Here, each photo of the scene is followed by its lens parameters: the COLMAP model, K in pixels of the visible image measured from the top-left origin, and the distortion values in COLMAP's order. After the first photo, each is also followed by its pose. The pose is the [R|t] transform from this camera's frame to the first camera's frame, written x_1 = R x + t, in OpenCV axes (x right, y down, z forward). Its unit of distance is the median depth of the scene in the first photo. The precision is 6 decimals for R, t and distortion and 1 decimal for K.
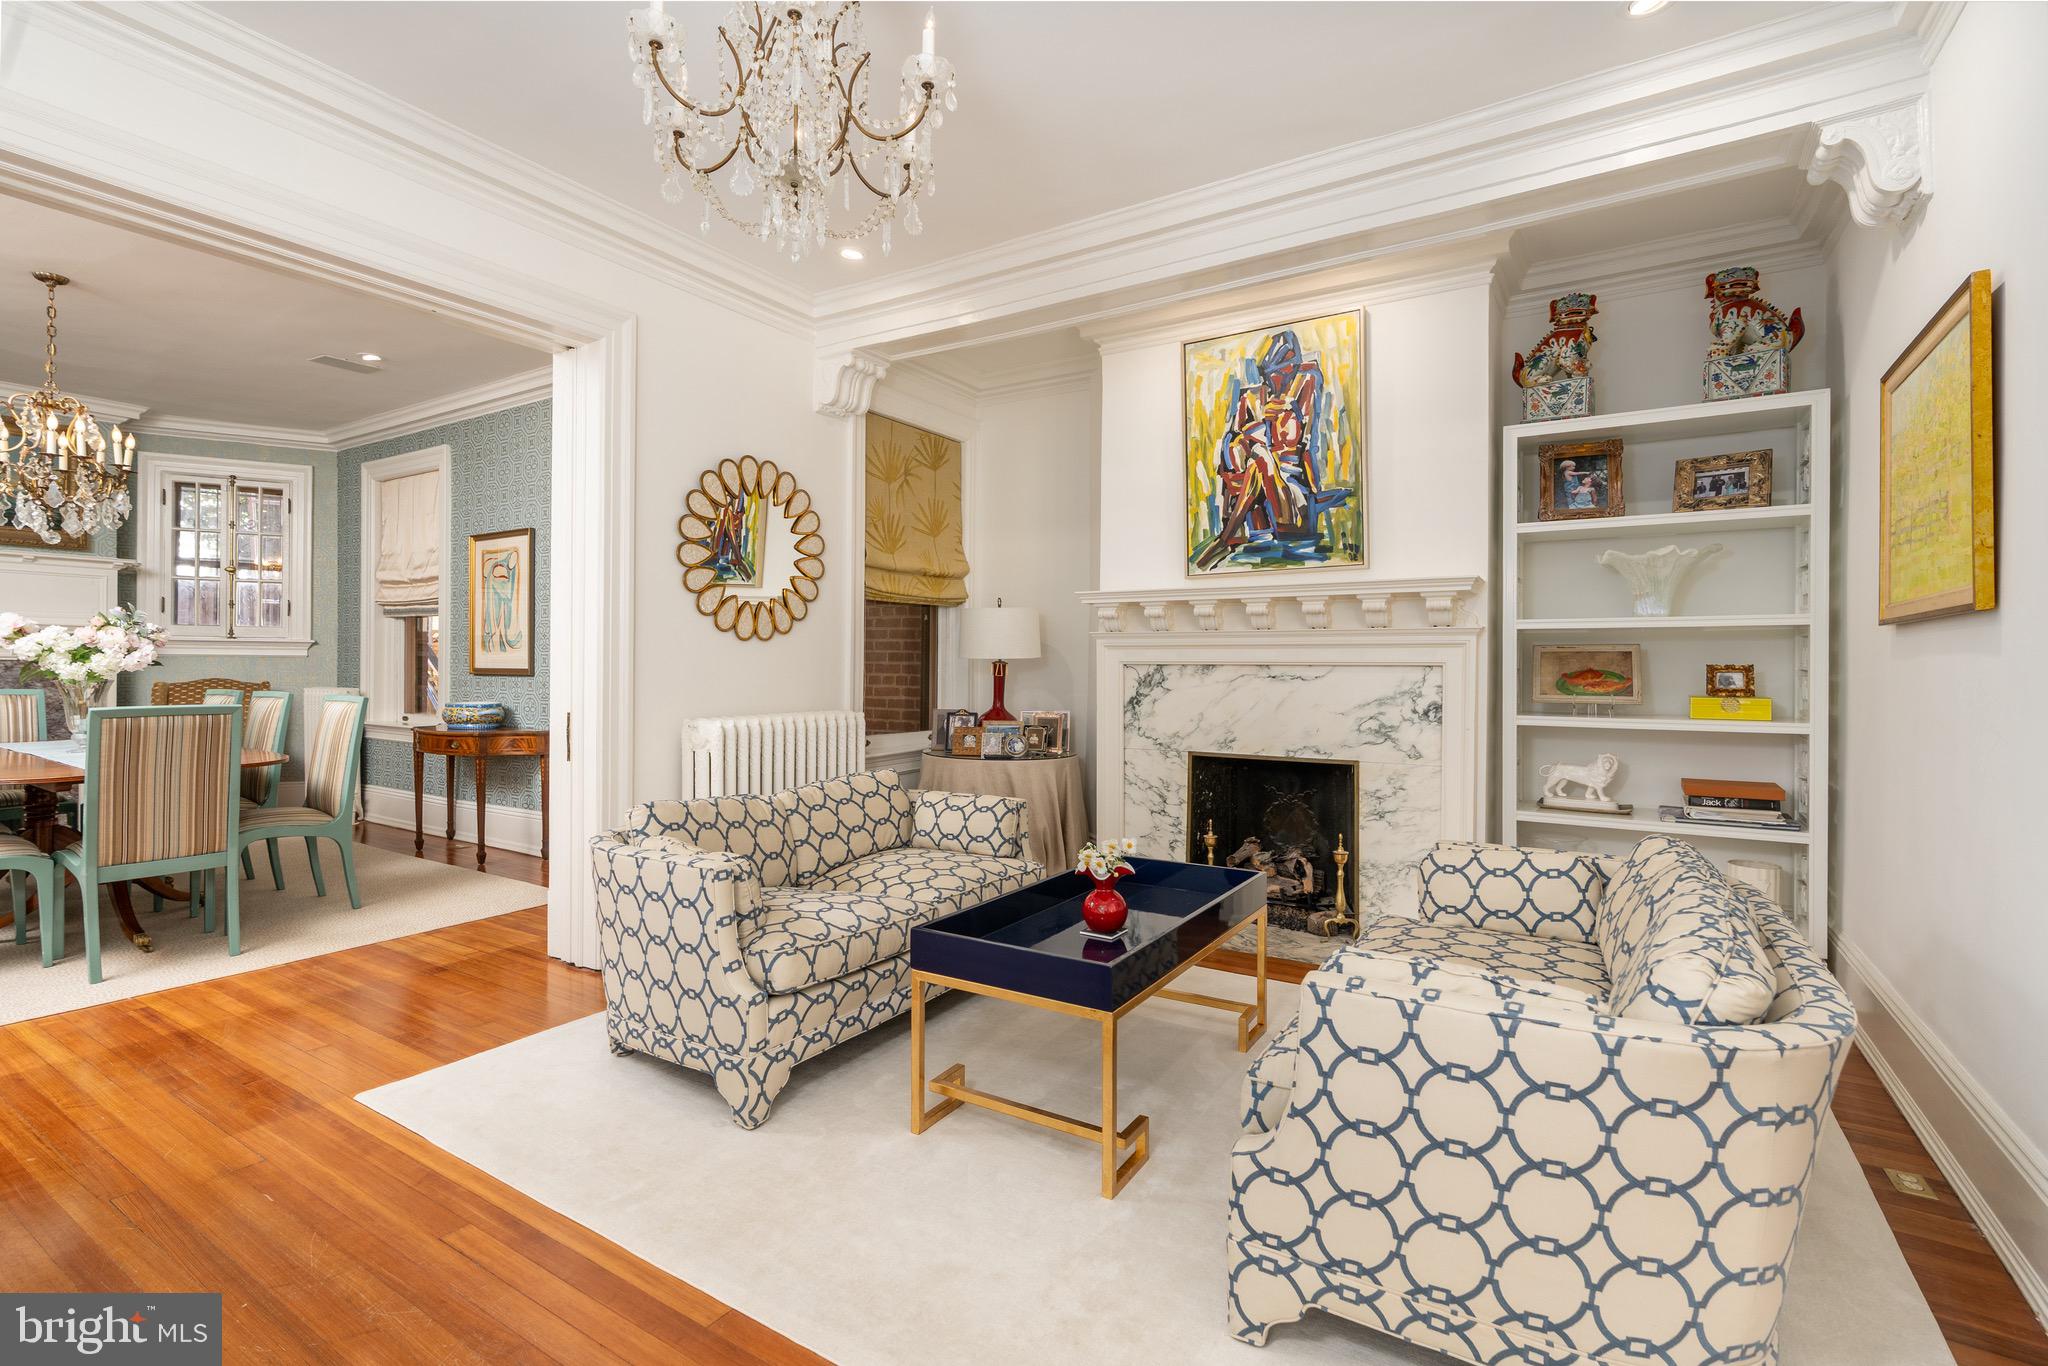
lens RADIAL K [[939.3, 0, 1033.8], [0, 939.3, 665.7], [0, 0, 1]] dist [-0.008806, 0.002263]
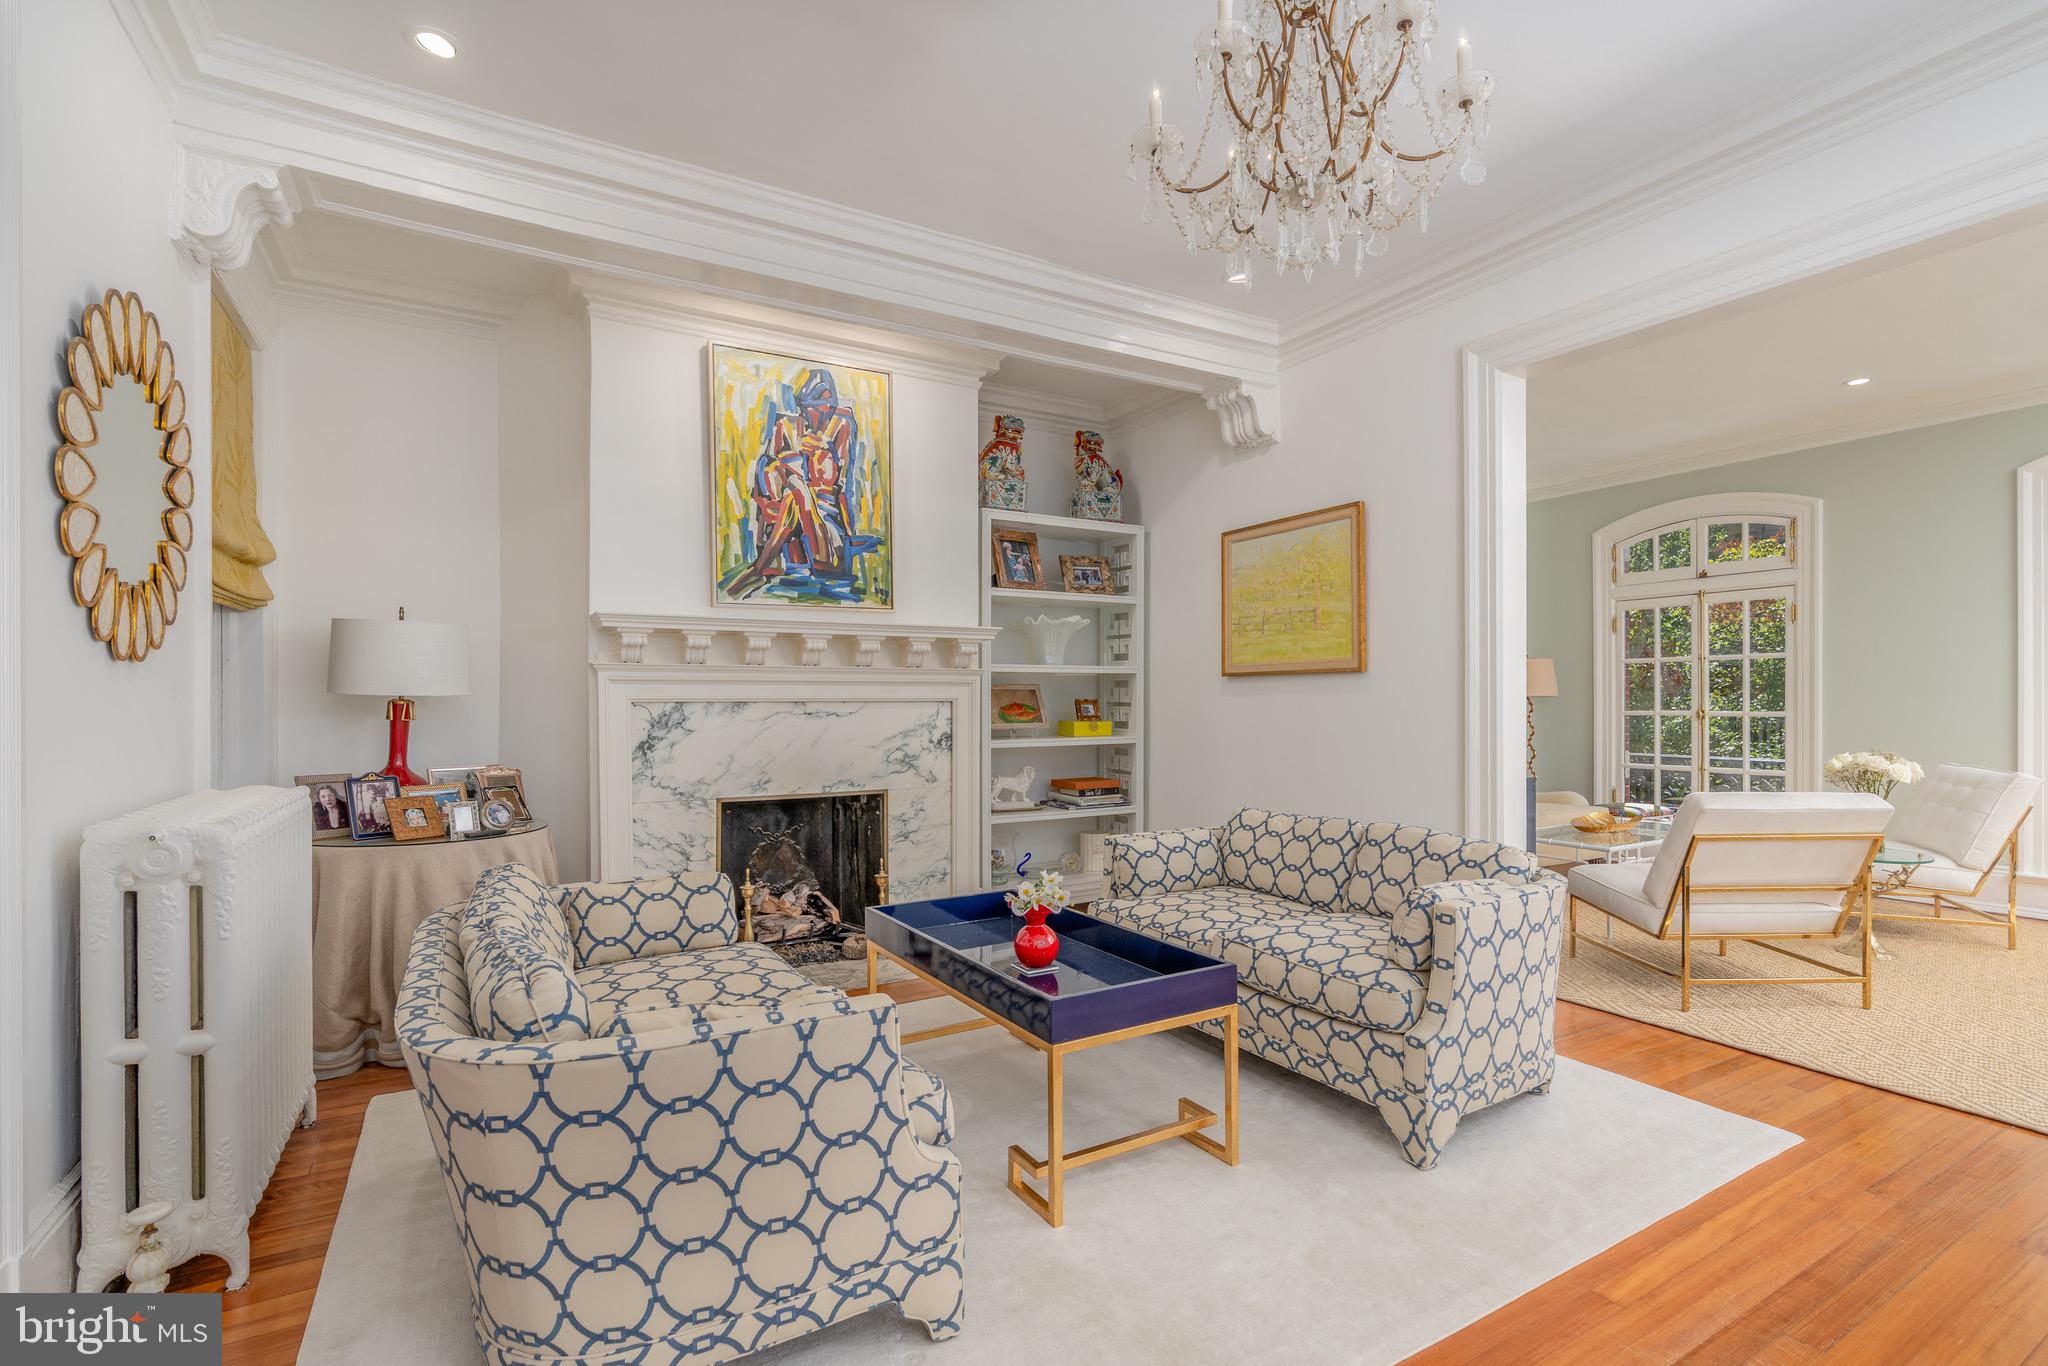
lens RADIAL K [[939.3, 0, 1027.6], [0, 939.3, 696.9], [0, 0, 1]] dist [-0.008806, 0.002263]
pose [[0.463249, -0.003306, 0.886222, -0.519962], [0.005158, 0.999986, 0.001034, -0.005532], [-0.886213, 0.004092, 0.463260, 0.338140]]
